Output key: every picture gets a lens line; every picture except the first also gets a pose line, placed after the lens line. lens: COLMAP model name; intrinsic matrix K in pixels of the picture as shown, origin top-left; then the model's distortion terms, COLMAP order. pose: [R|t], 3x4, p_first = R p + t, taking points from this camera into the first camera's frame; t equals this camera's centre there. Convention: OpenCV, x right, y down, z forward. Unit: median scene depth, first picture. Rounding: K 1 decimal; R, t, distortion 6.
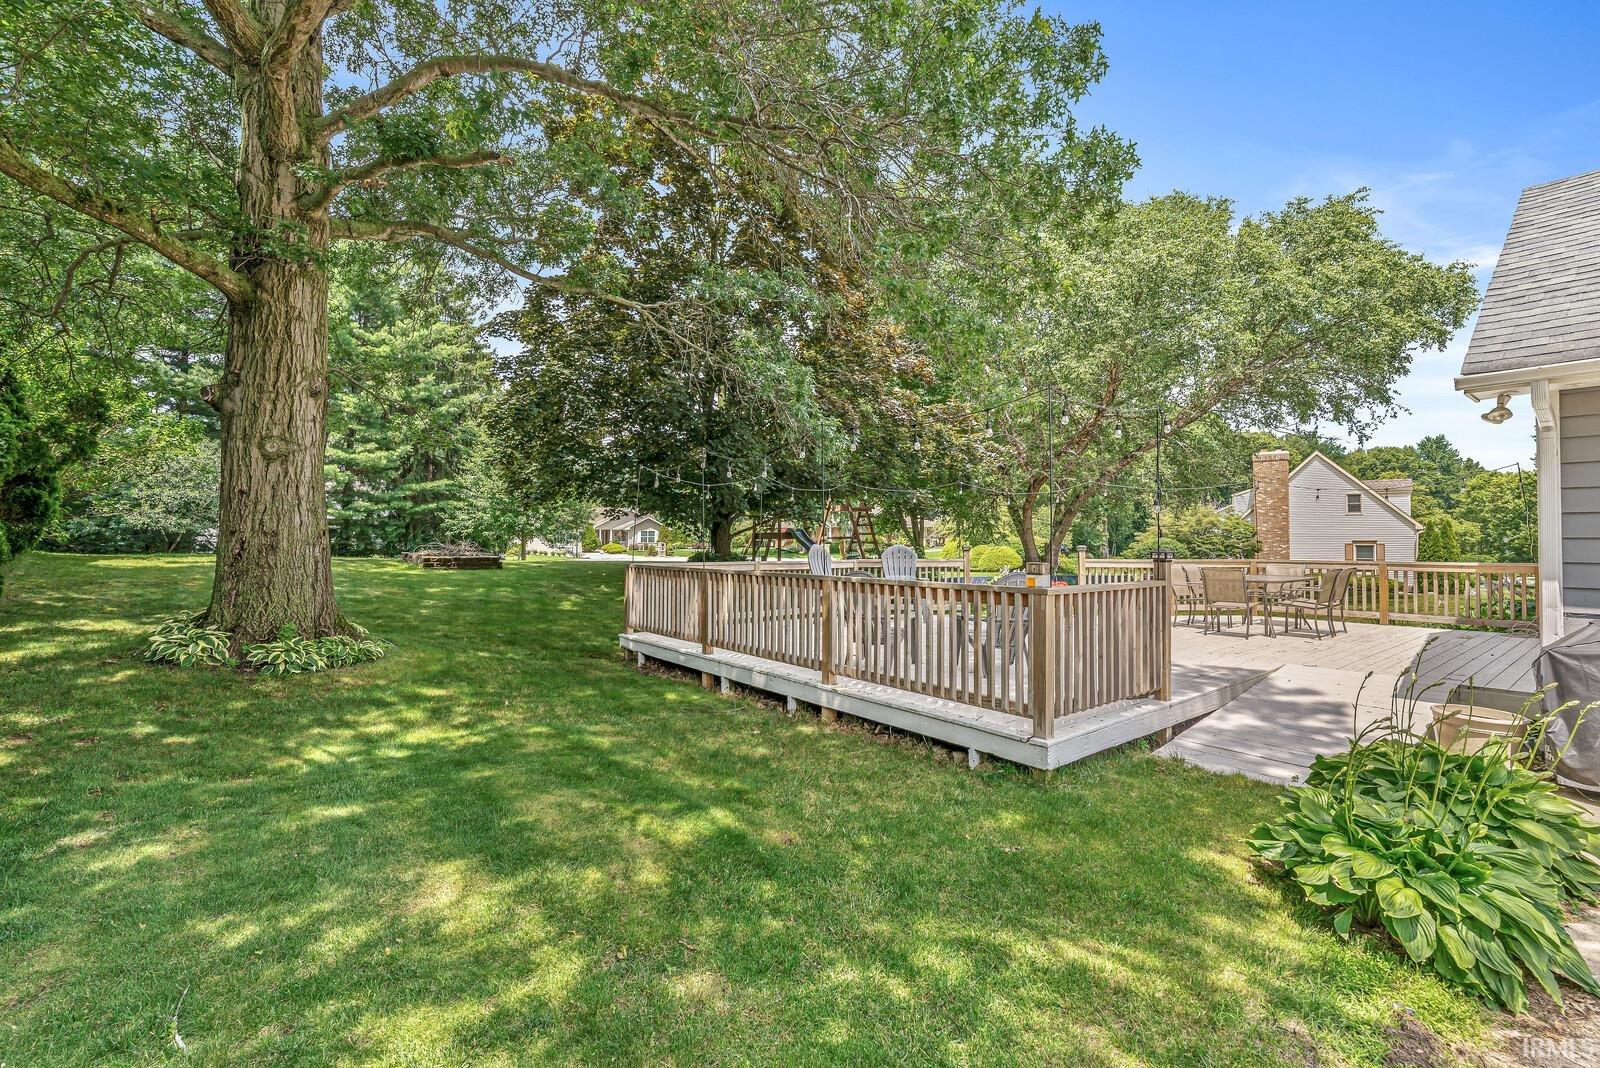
lens RADIAL K [[686.2, 0, 800.0], [0, 686.2, 534.0], [0, 0, 1]] dist [0.000812, 0.000057]
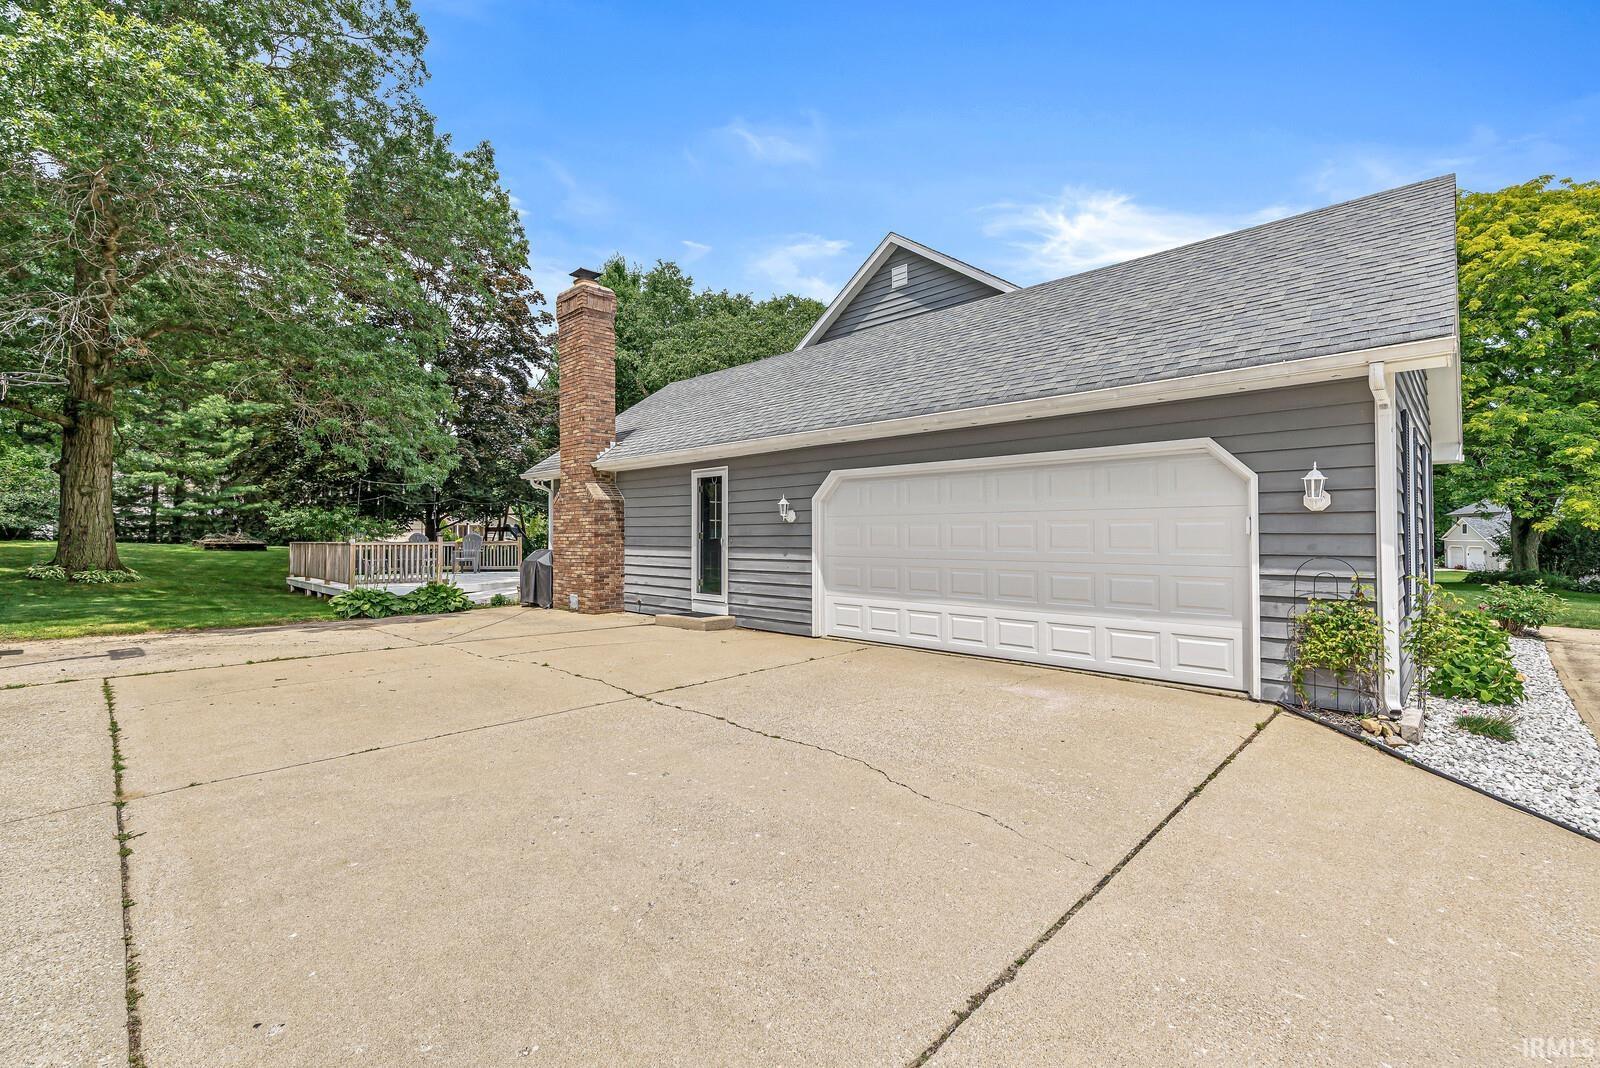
lens RADIAL K [[688.8, 0, 800.0], [0, 688.8, 534.0], [0, 0, 1]] dist [-0.000037, 0.000184]
pose [[0.992357, -0.001490, 0.123393, 0.324673], [0.000774, 0.999983, 0.005850, 0.002898], [-0.123400, -0.005710, 0.992341, -0.389287]]
